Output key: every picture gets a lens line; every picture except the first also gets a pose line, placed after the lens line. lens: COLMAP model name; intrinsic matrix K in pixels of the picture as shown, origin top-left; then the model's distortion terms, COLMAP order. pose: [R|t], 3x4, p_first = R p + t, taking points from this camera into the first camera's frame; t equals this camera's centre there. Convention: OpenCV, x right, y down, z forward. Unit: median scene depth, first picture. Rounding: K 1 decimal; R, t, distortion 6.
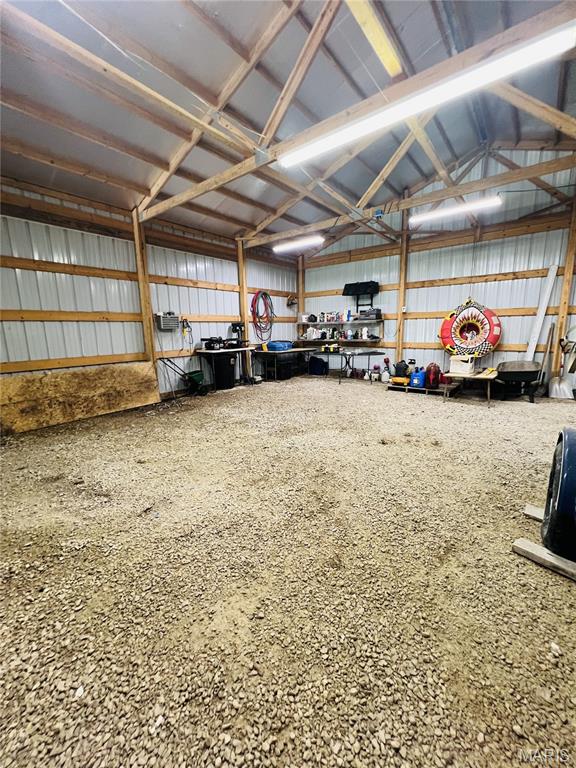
lens RADIAL K [[308.9, 0, 290.1], [0, 308.9, 382.3], [0, 0, 1]] dist [0.007198, -0.000372]
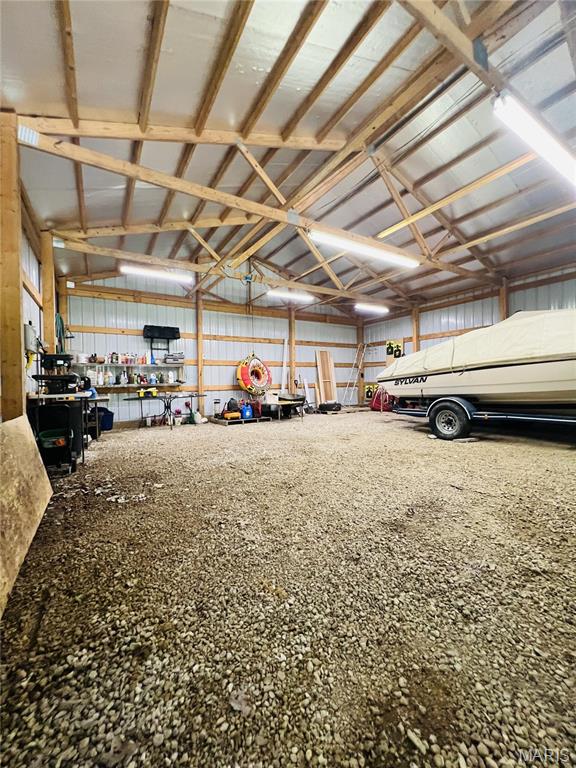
lens RADIAL K [[308.9, 0, 288.3], [0, 308.9, 385.3], [0, 0, 1]] dist [0.007198, -0.000372]
pose [[0.343528, -0.005484, 0.939126, -0.672191], [0.168512, 0.984114, -0.055895, -0.017691], [-0.923901, 0.177455, 0.338995, 0.391881]]
